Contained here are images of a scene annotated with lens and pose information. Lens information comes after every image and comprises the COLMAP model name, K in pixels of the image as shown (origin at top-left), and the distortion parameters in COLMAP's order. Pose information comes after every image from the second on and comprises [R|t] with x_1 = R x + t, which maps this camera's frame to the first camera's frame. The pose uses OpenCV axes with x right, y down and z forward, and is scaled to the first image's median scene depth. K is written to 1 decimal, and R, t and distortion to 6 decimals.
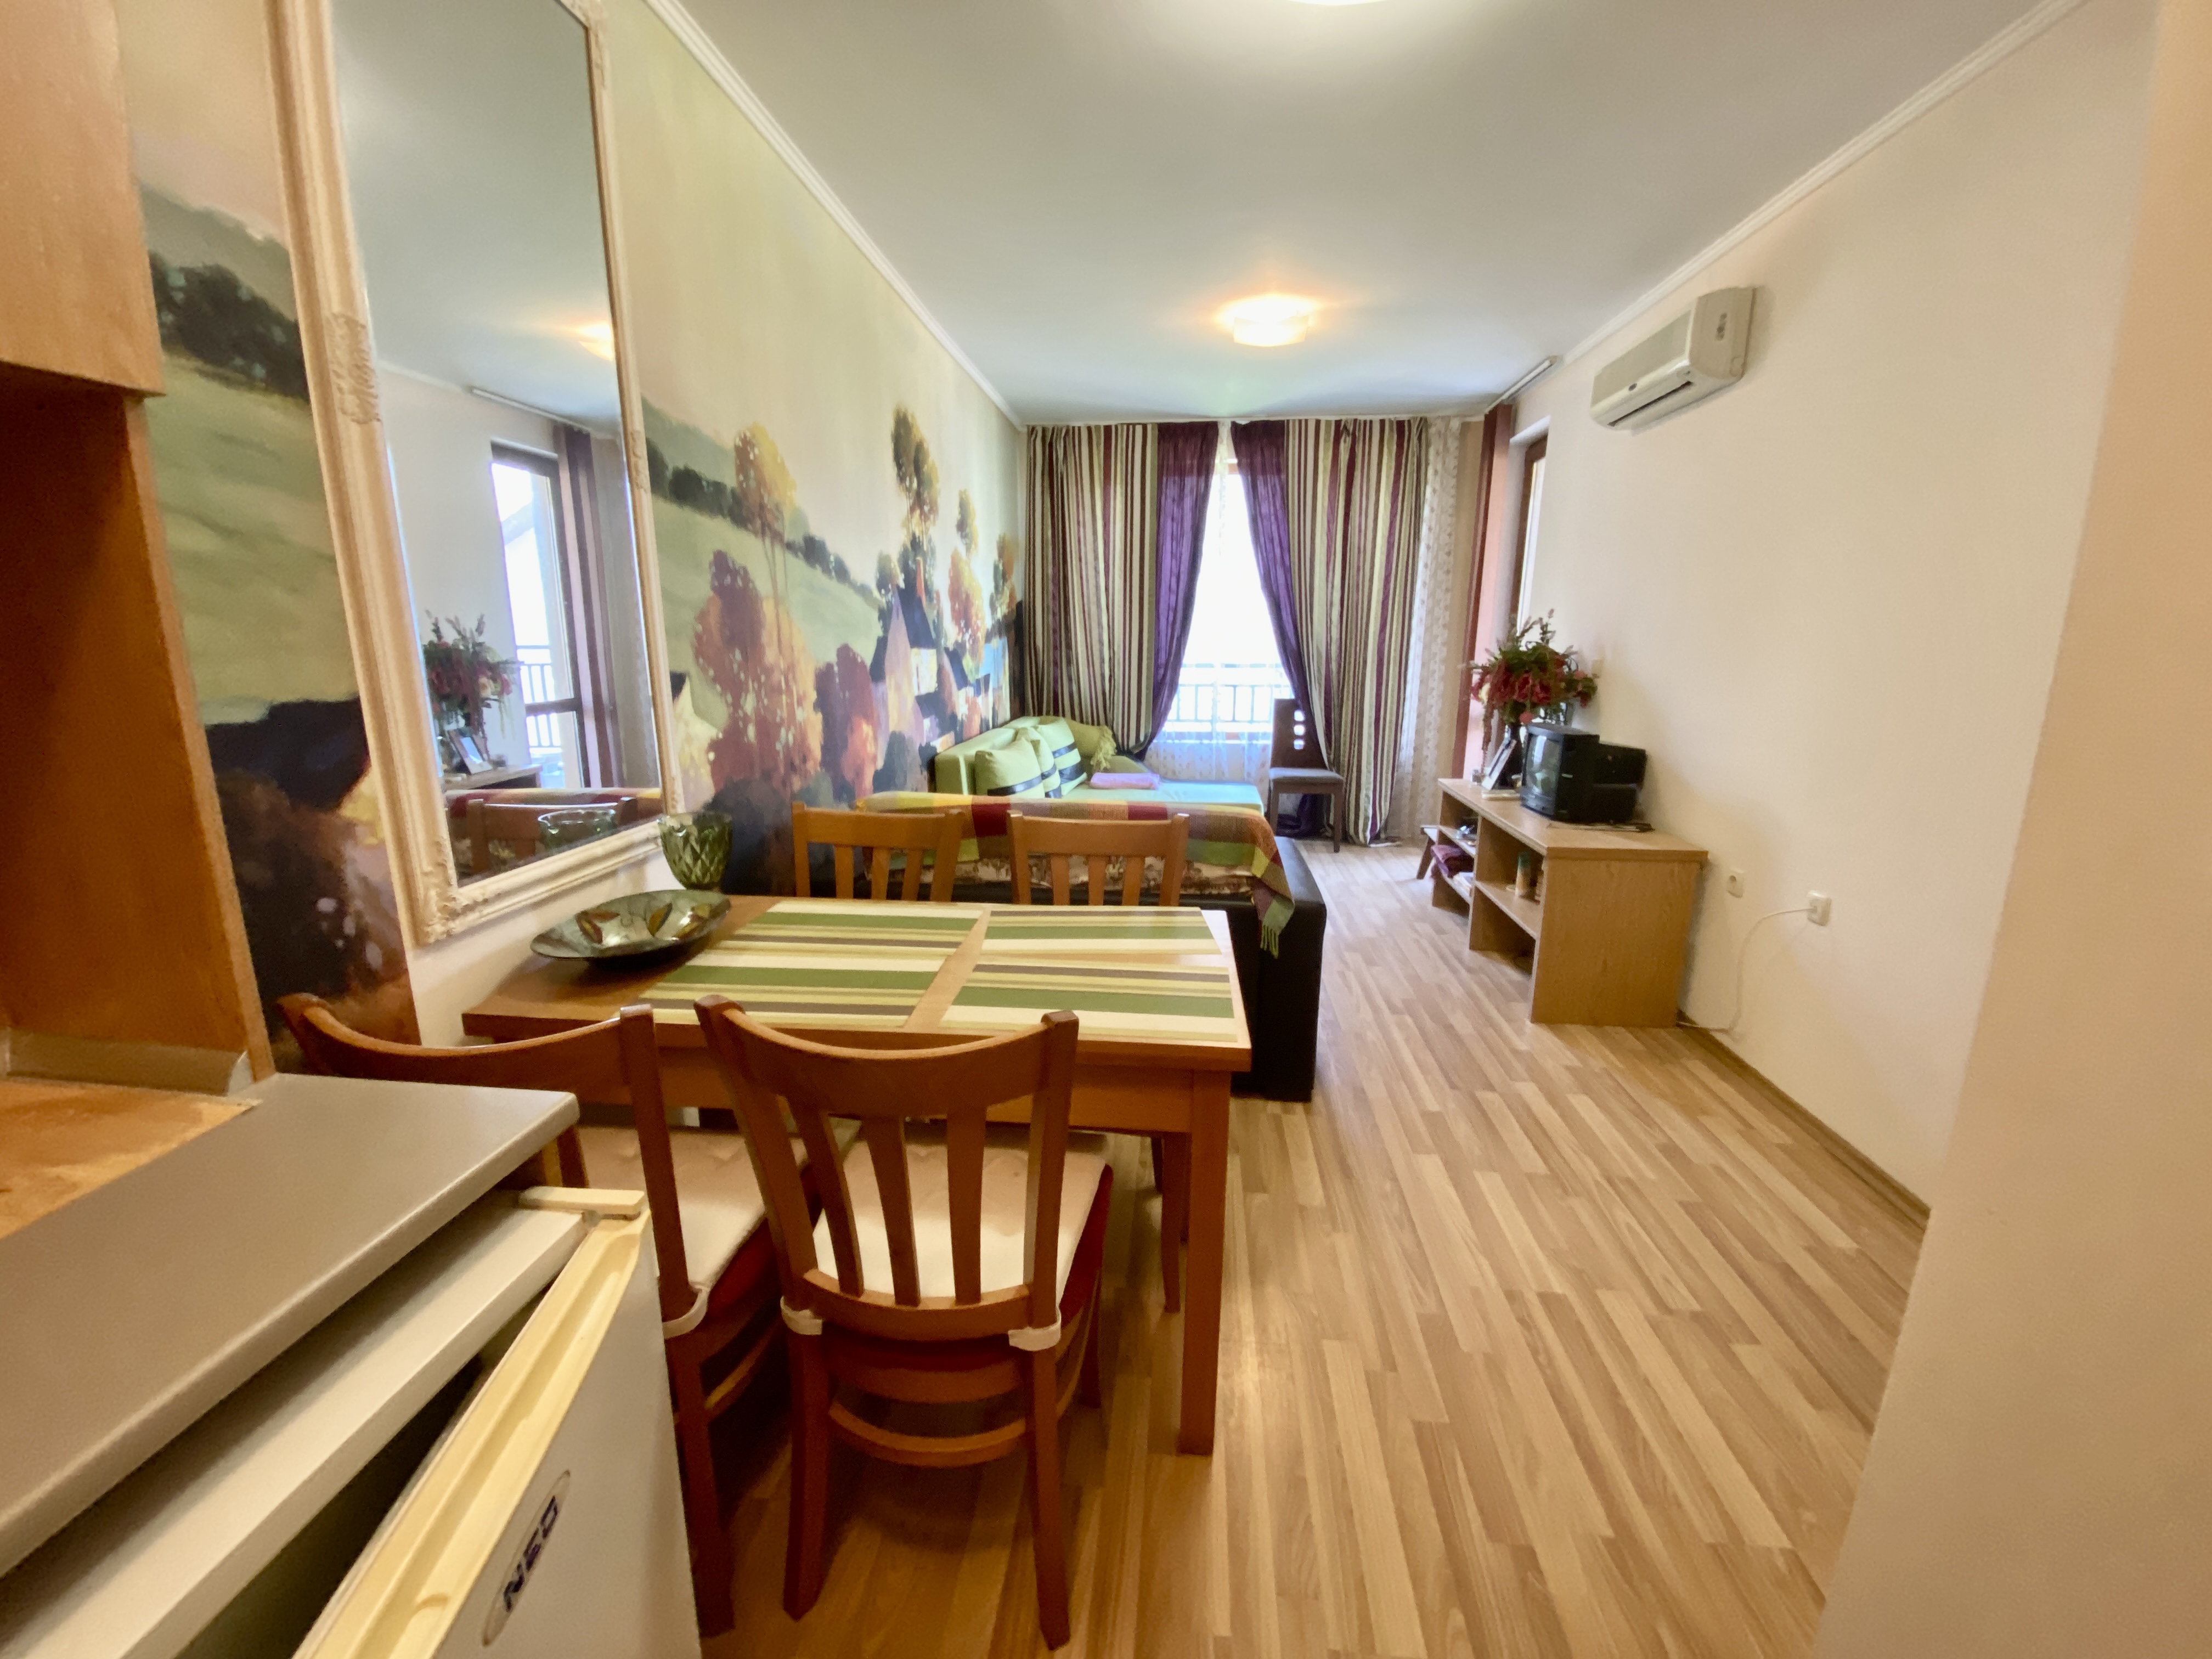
lens RADIAL K [[891.2, 0, 1101.0], [0, 891.2, 842.7], [0, 0, 1]] dist [0.011920, -0.017953]
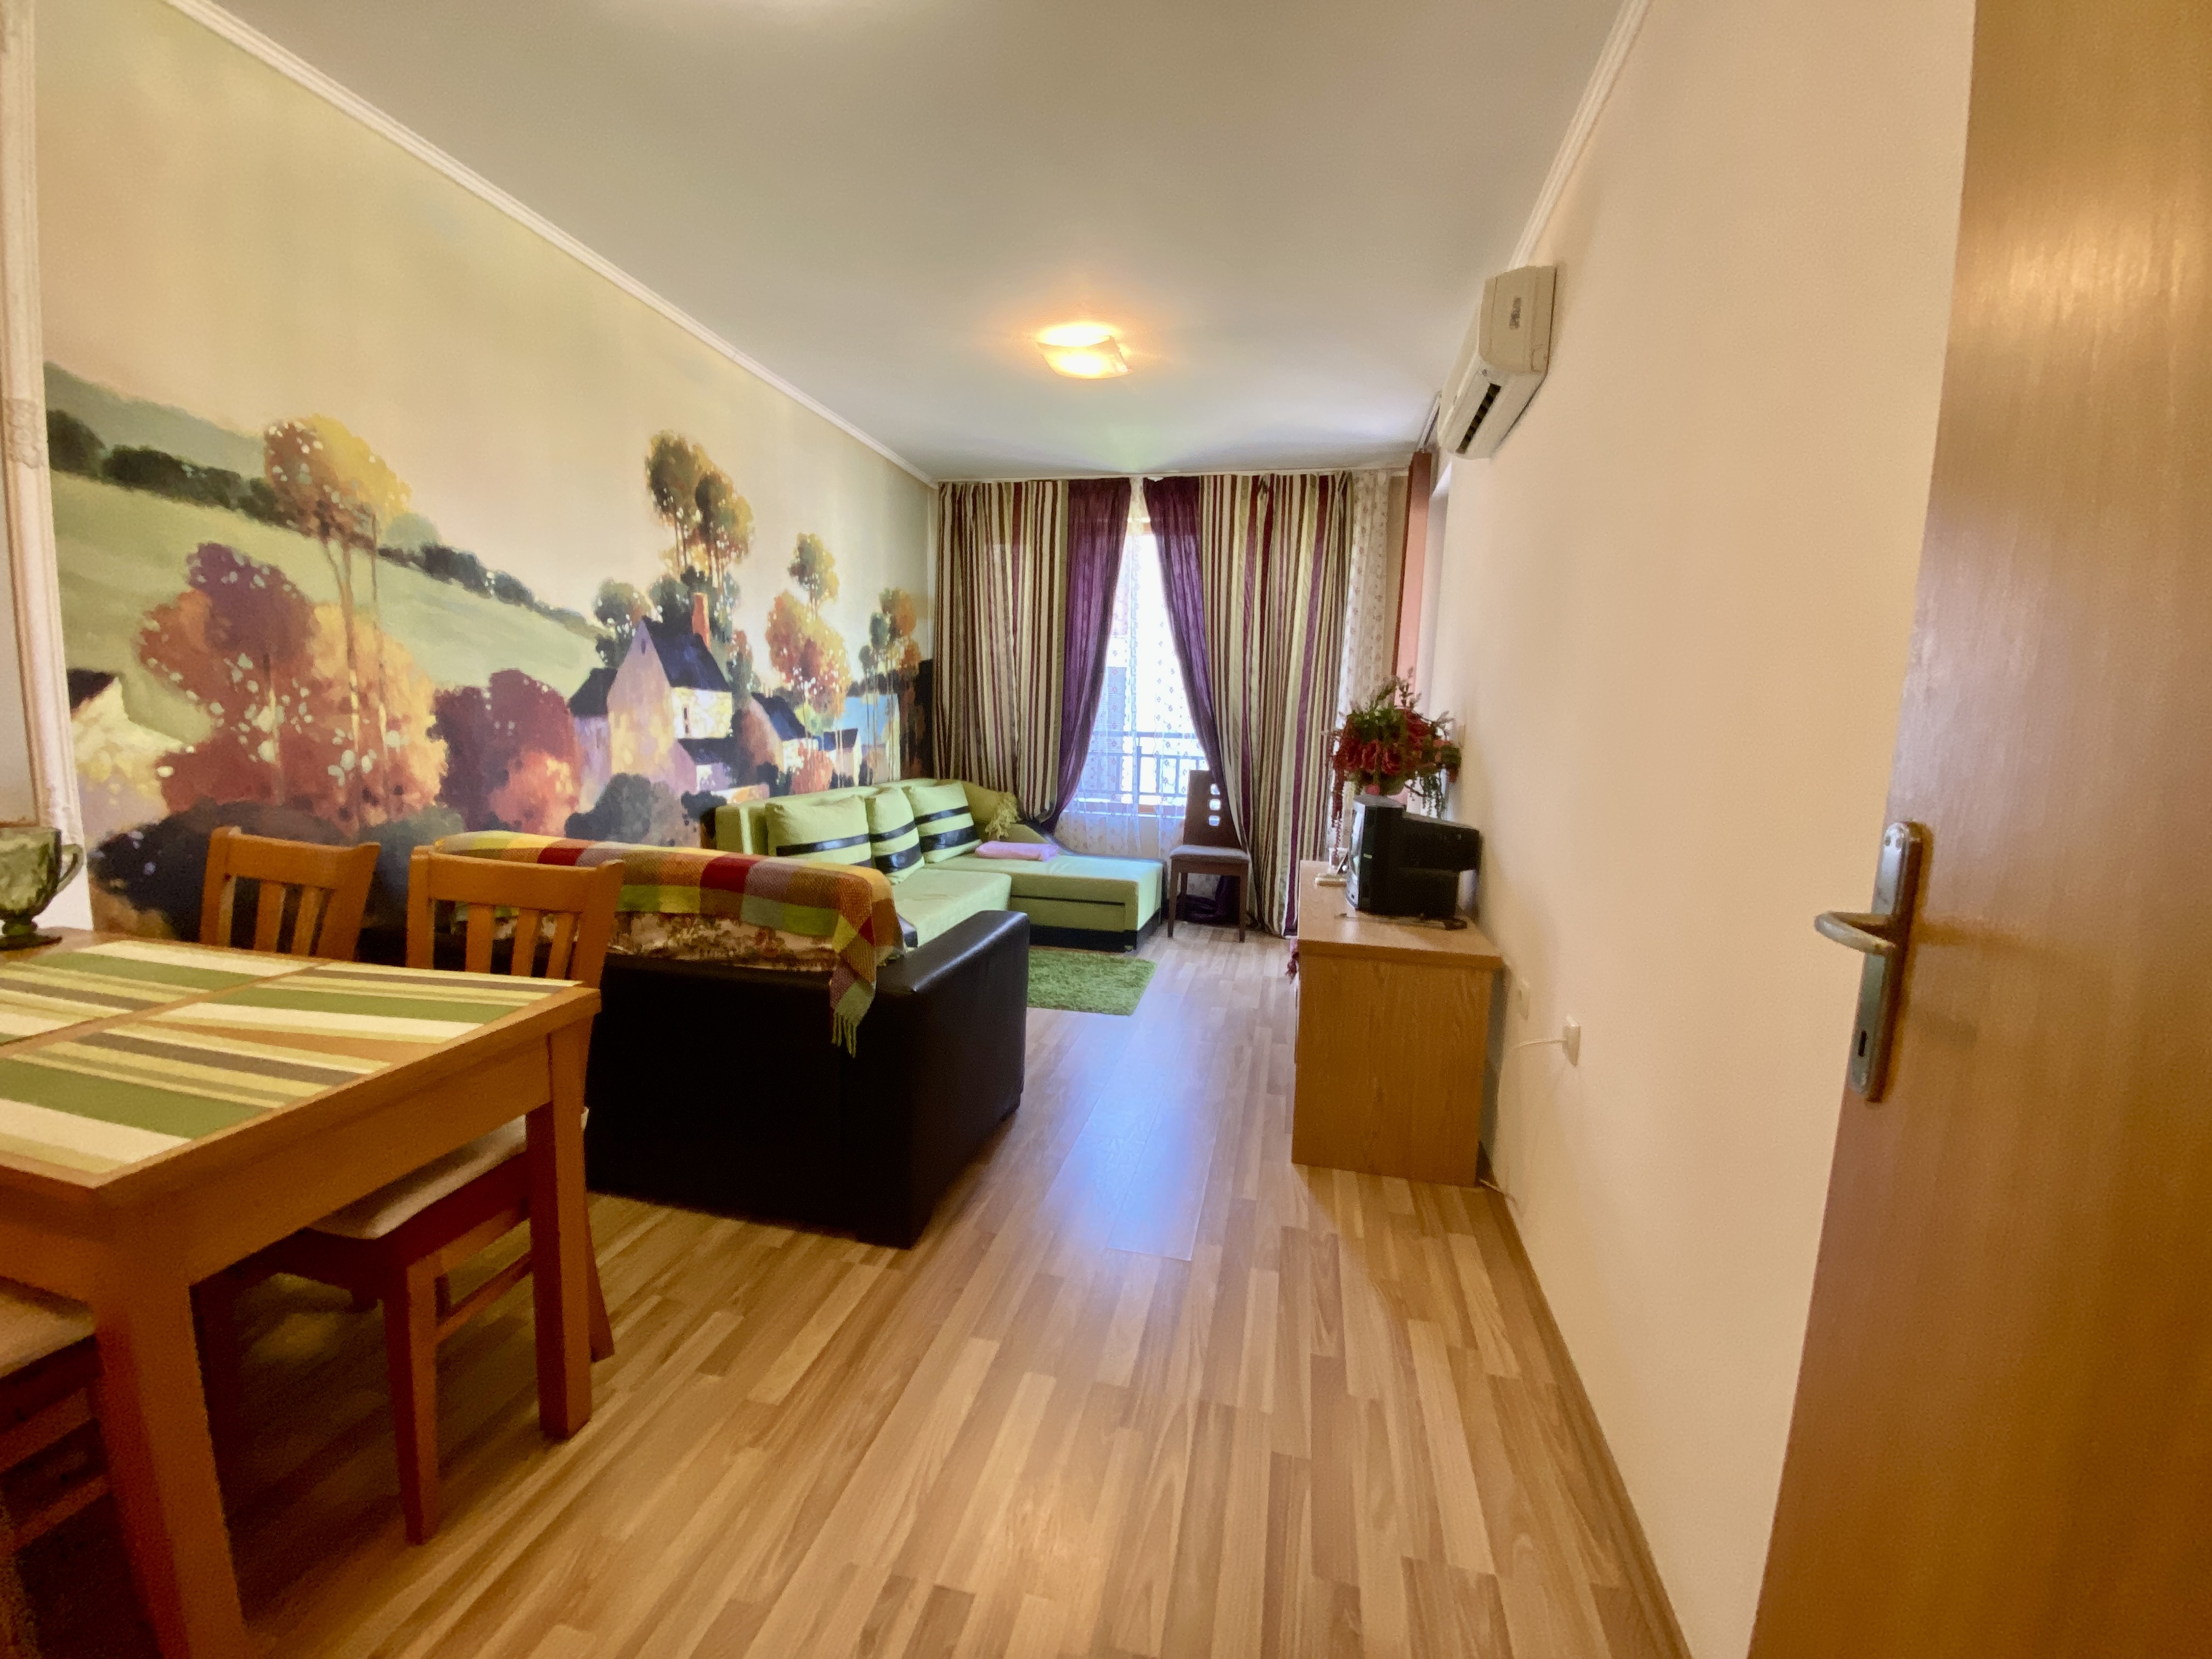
lens RADIAL K [[891.2, 0, 1101.0], [0, 891.2, 842.7], [0, 0, 1]] dist [0.011920, -0.017953]
pose [[0.993277, 0.046843, -0.105866, 0.401362], [-0.056342, 0.994473, -0.088596, -0.002138], [0.101130, 0.093965, 0.990426, 0.177666]]
